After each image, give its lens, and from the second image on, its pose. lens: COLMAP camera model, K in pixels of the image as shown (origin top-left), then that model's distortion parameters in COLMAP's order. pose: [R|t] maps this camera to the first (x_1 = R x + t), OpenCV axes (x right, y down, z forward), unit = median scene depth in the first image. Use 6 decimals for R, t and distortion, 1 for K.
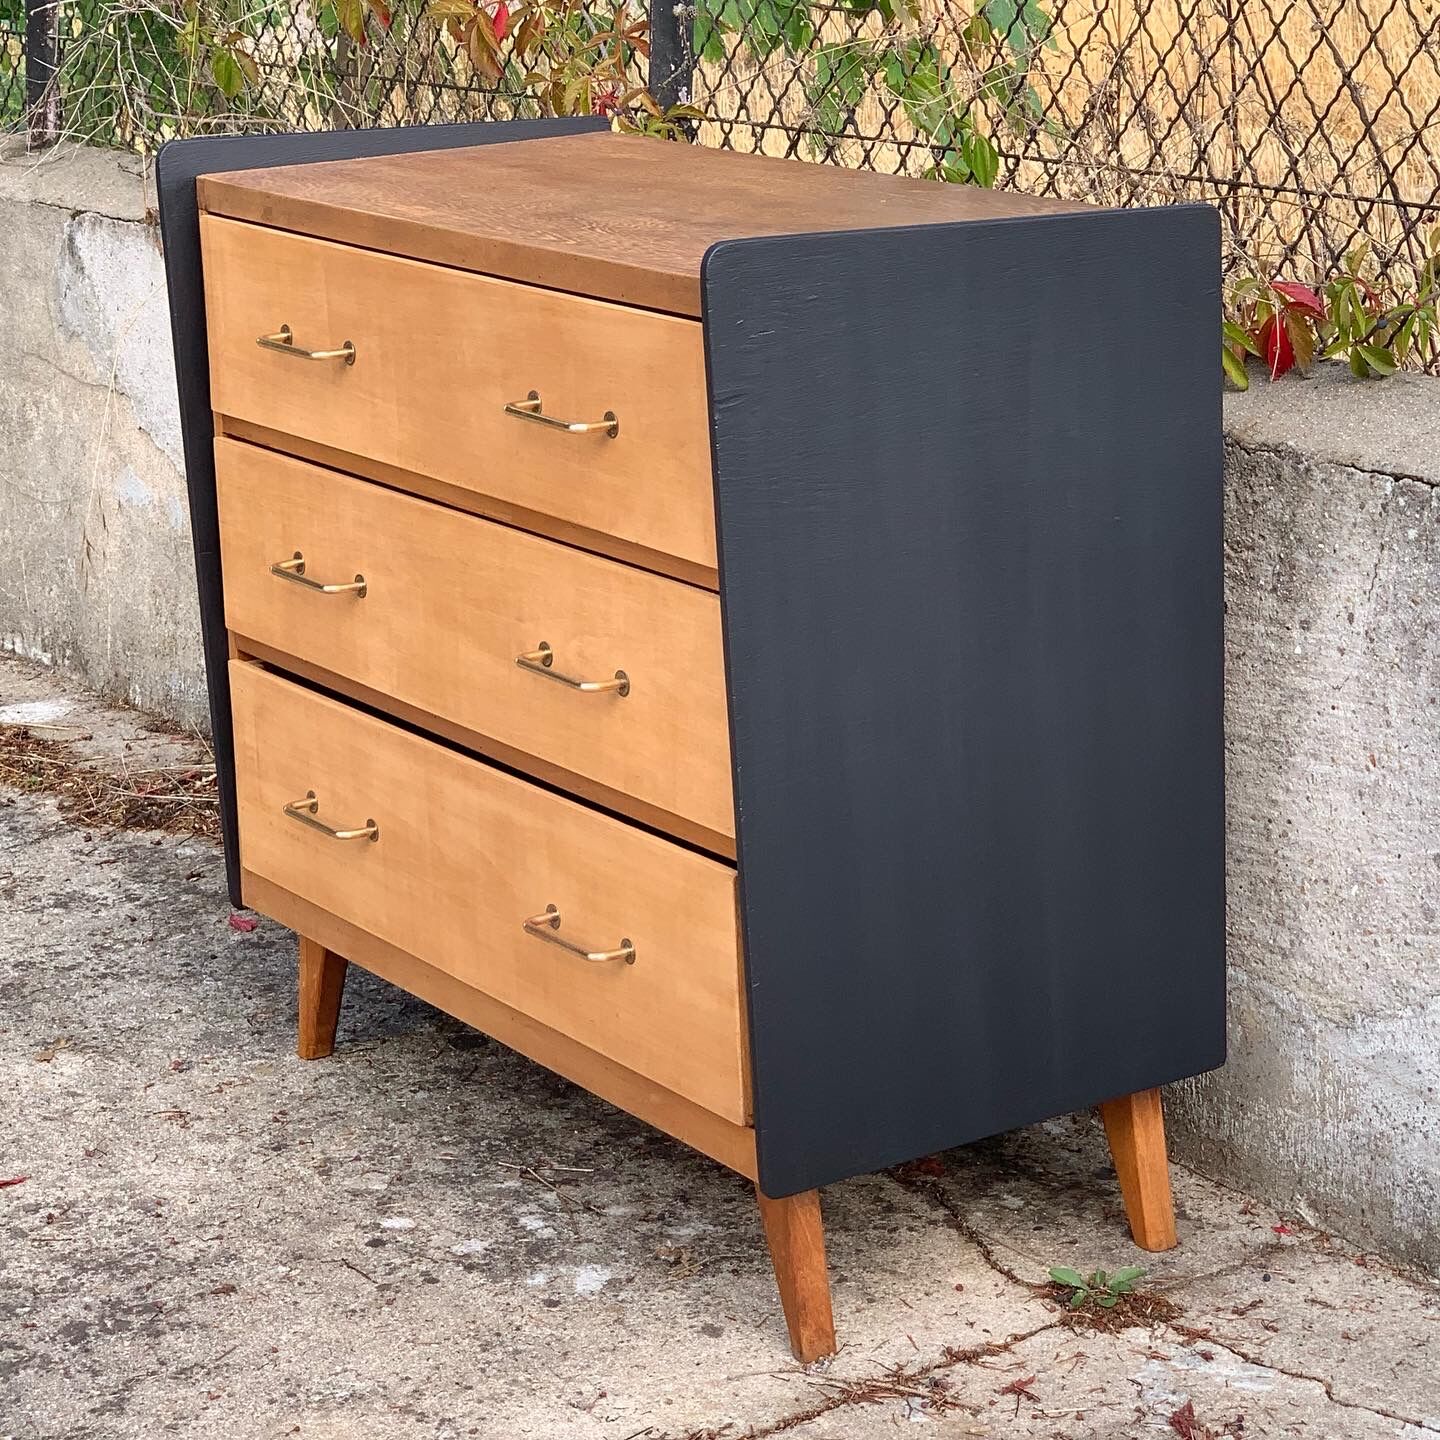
lens RADIAL K [[3677.4, 0, 722.7], [0, 3677.4, 541.7], [0, 0, 1]] dist [0.020050, 0.000000]
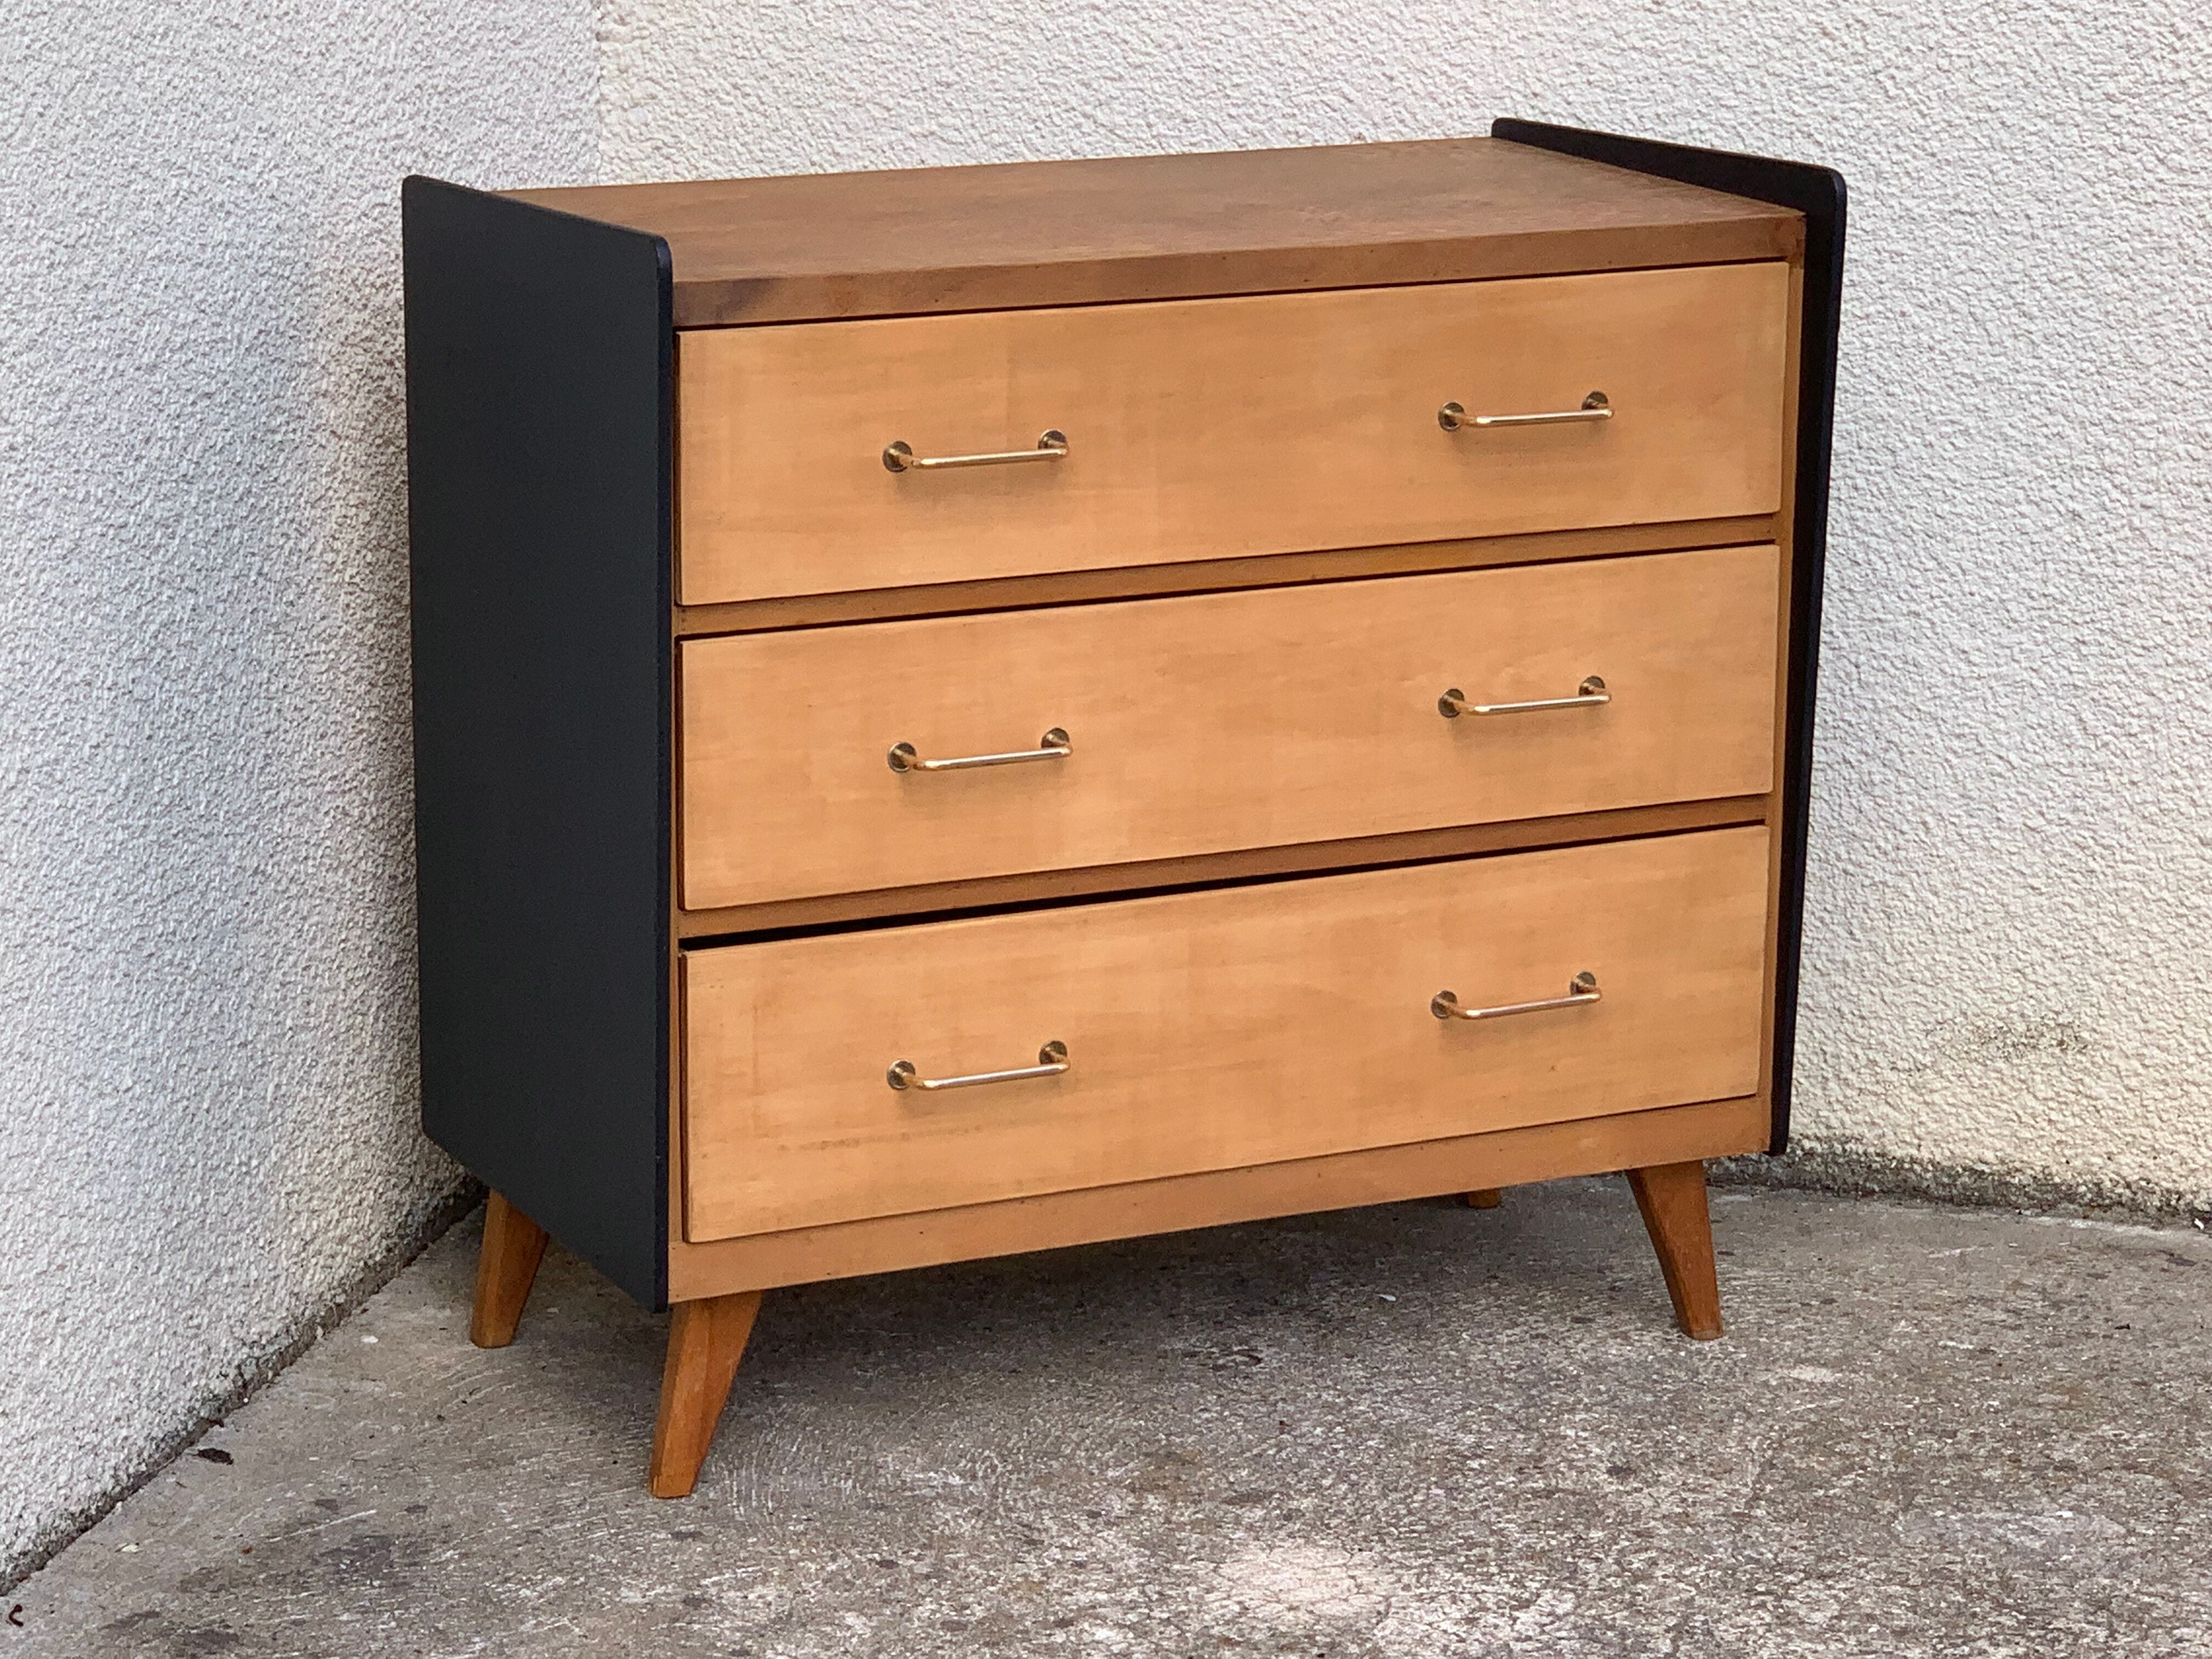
lens RADIAL K [[5819.3, 0, 1015.4], [0, 5819.3, 833.4], [0, 0, 1]] dist [0.023646, 0.000000]
pose [[0.166797, -0.220430, 0.961036, -1.348180], [0.204321, 0.961260, 0.185019, -0.208400], [-0.964589, 0.165499, 0.205374, 0.788218]]
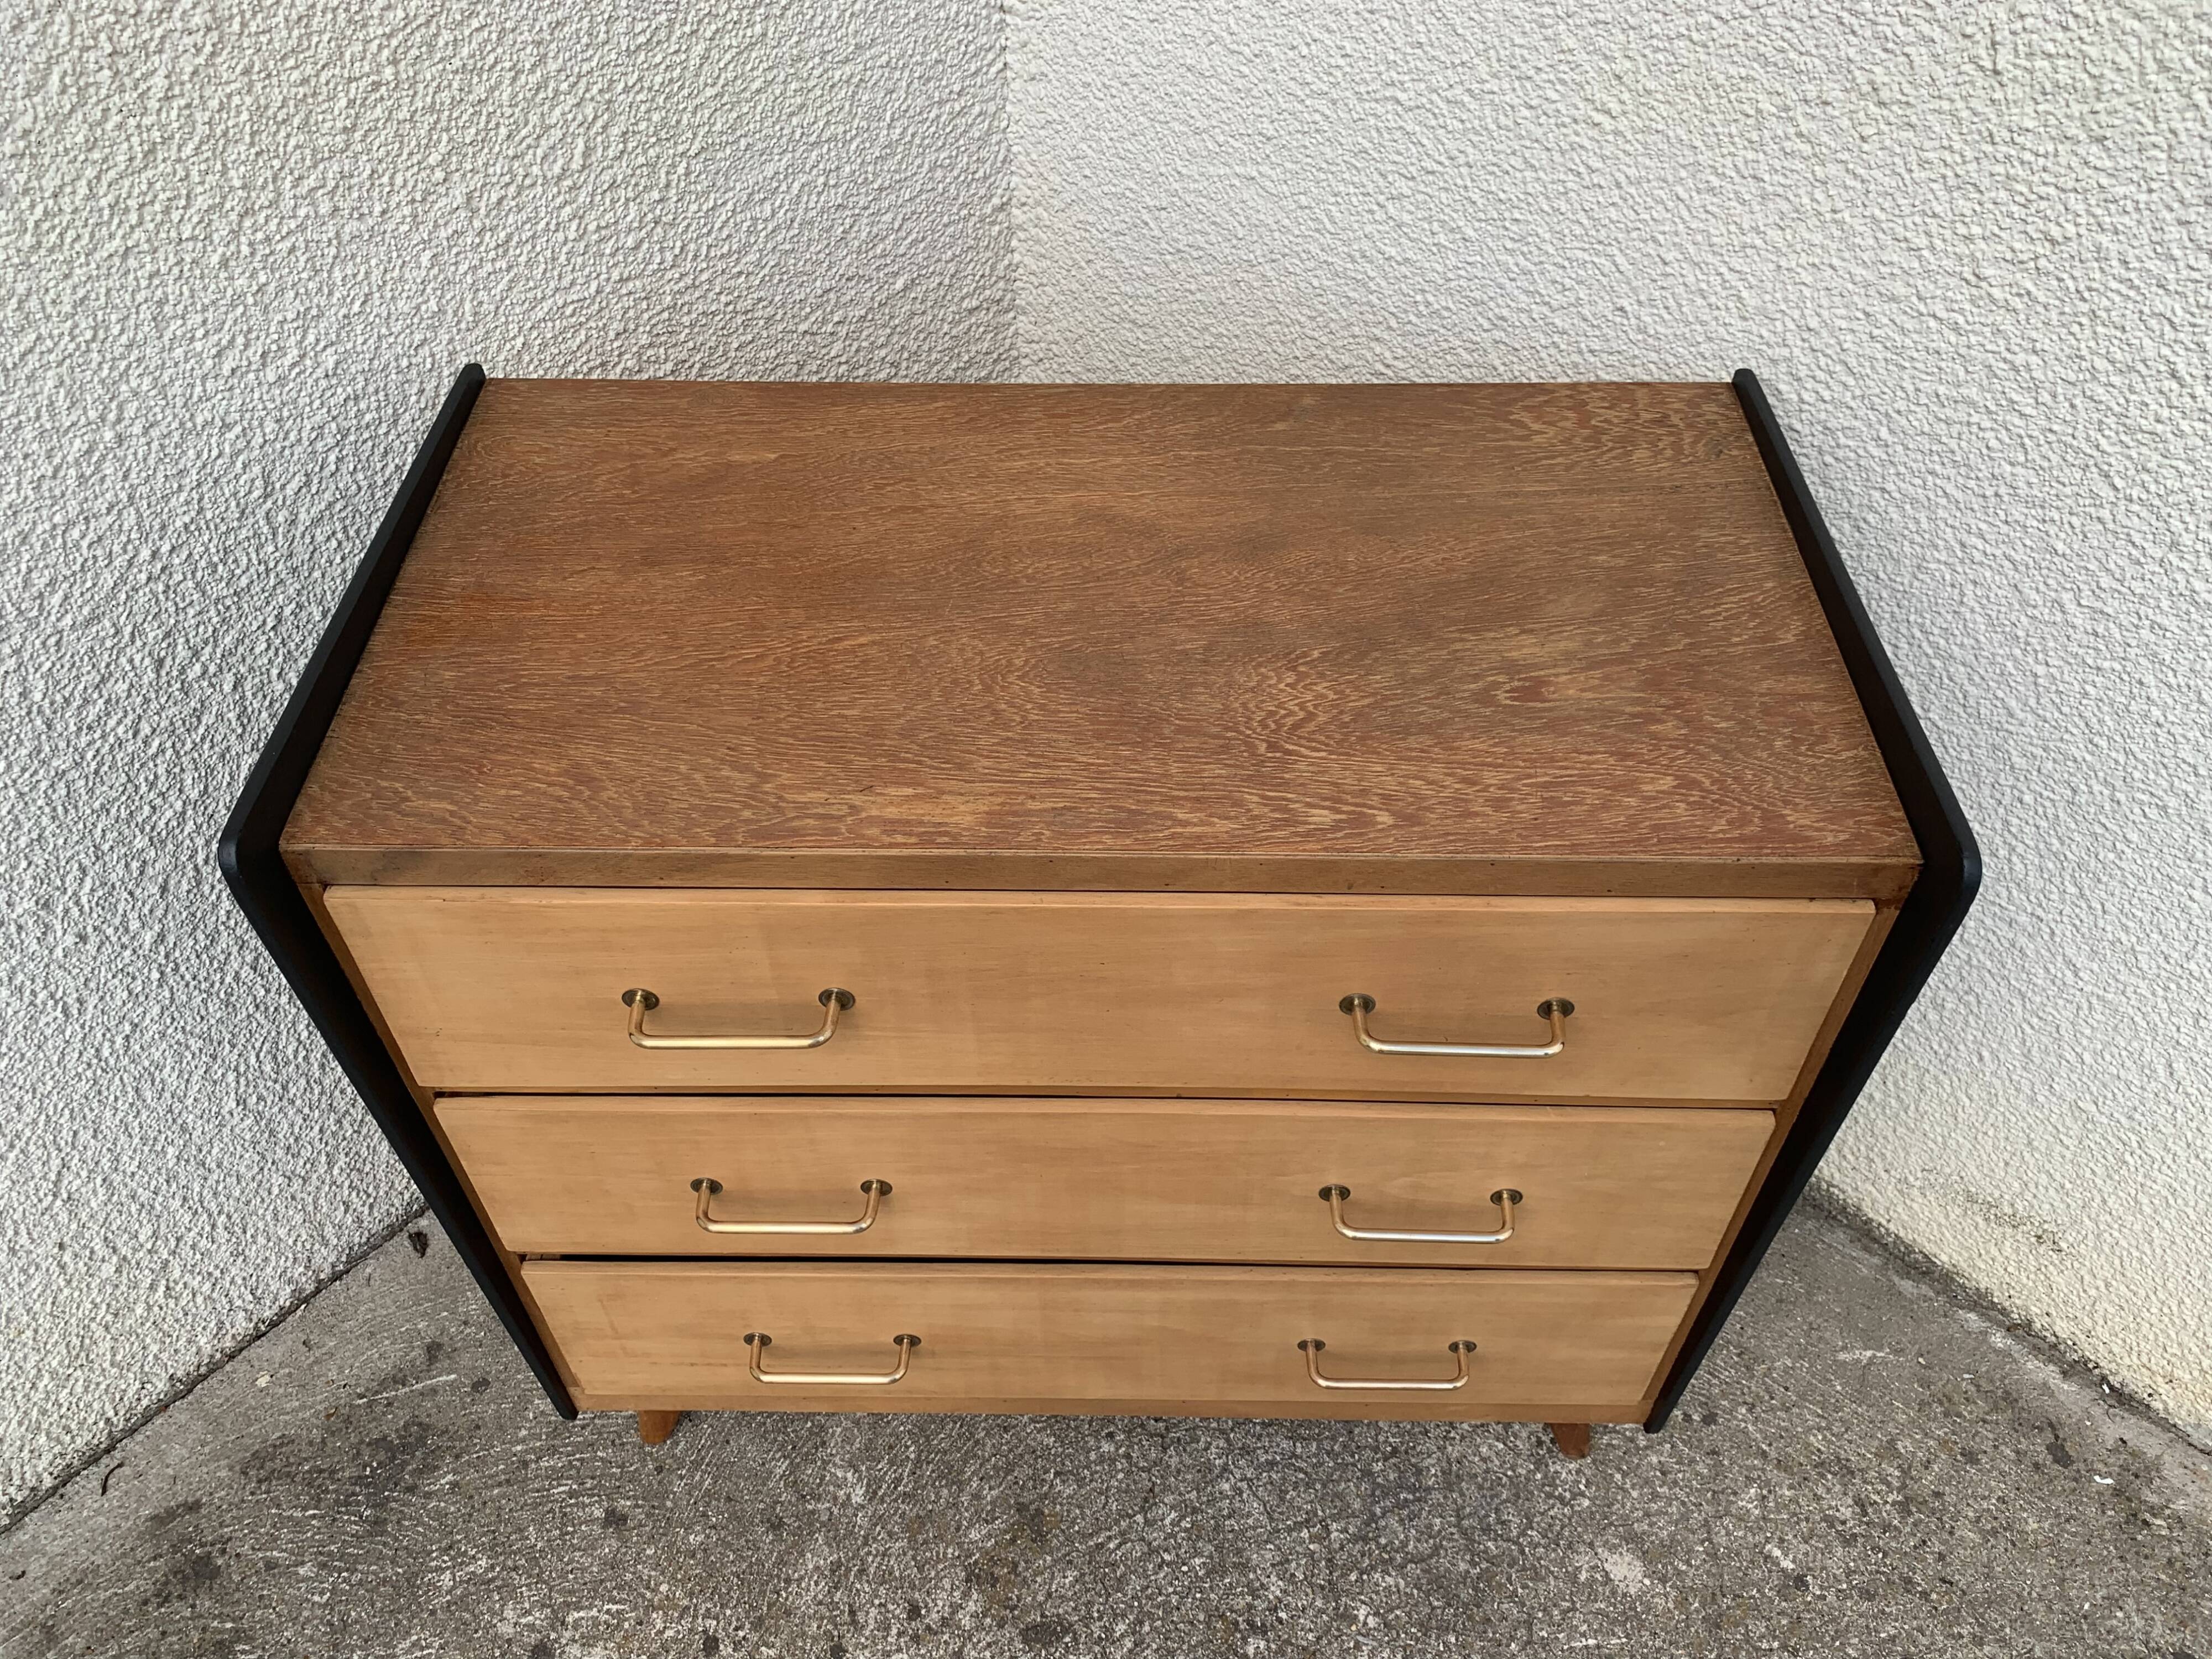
lens RADIAL K [[1751.7, 0, 1108.1], [0, 1751.7, 817.8], [0, 0, 1]] dist [0.021338, -0.017749]
pose [[0.582095, -0.583464, 0.566335, -0.243487], [0.172172, 0.769145, 0.615445, -0.276605], [-0.794684, -0.260740, 0.548172, 0.811991]]
